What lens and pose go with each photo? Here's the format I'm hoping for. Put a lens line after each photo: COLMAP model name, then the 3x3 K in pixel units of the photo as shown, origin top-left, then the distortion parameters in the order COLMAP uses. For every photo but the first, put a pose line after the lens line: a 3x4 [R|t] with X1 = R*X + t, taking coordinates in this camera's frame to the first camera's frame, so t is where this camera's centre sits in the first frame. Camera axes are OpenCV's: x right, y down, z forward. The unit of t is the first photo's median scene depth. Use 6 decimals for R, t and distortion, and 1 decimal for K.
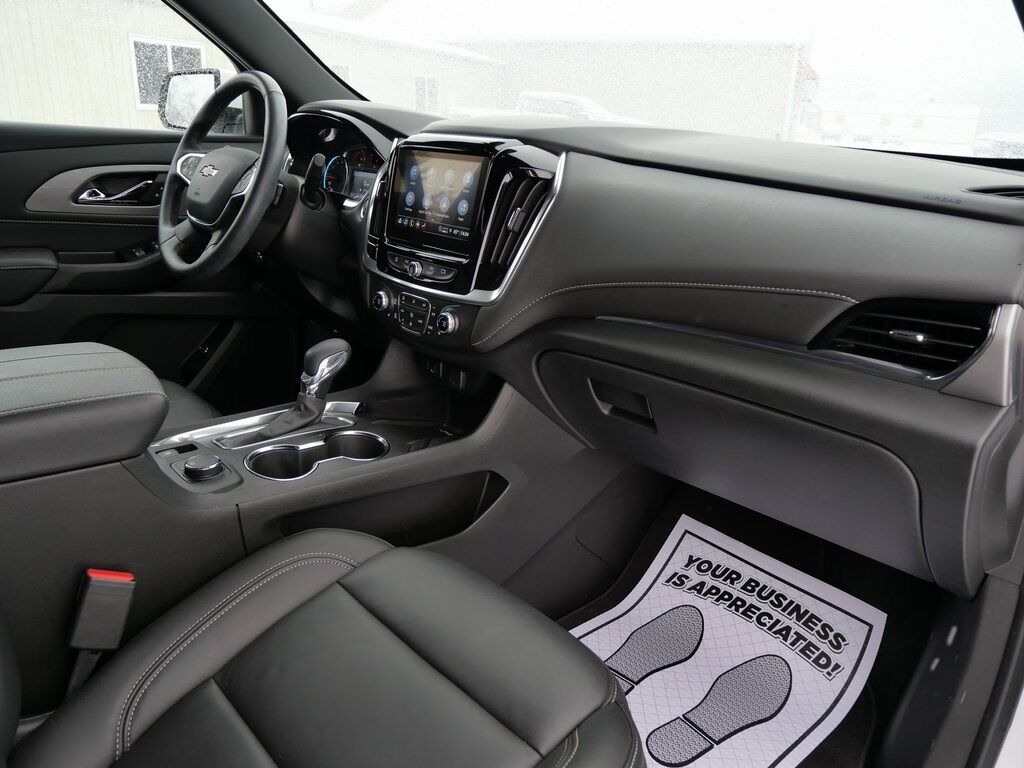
lens RADIAL K [[750.2, 0, 516.8], [0, 750.2, 378.8], [0, 0, 1]] dist [-0.064778, 0.020821]
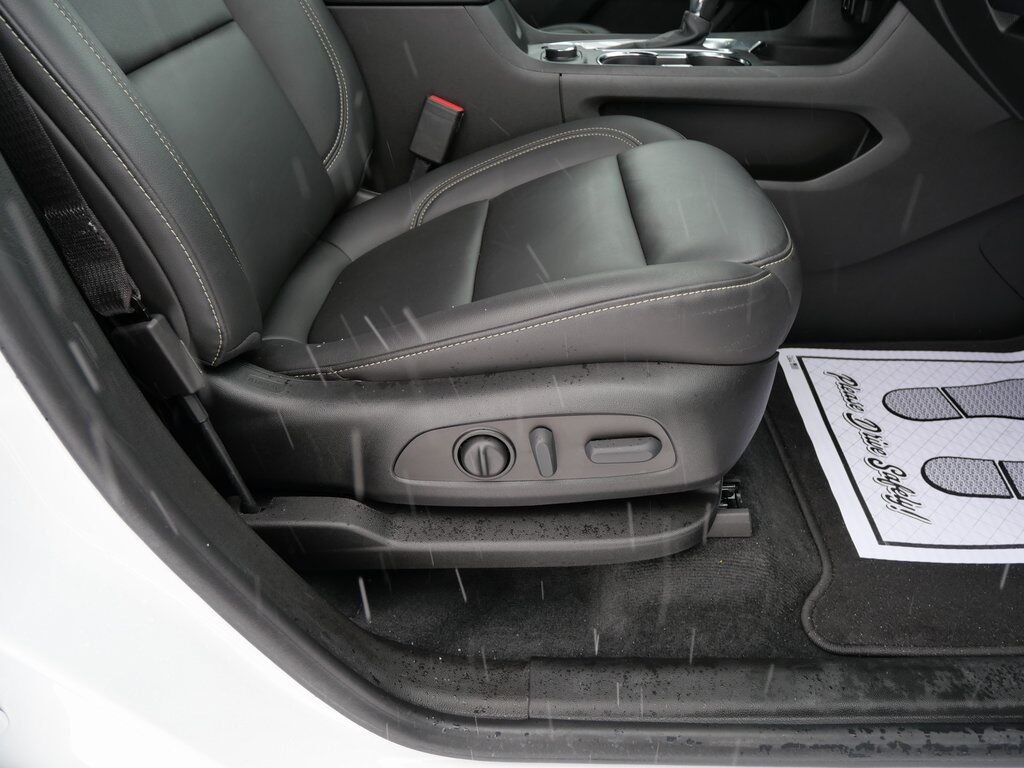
lens RADIAL K [[750.2, 0, 506.1], [0, 750.2, 391.5], [0, 0, 1]] dist [-0.064778, 0.020821]
pose [[0.693880, 0.331311, -0.639346, 0.306078], [-0.142112, 0.933412, 0.329463, 0.185105], [0.705928, -0.137749, 0.694759, 0.080731]]
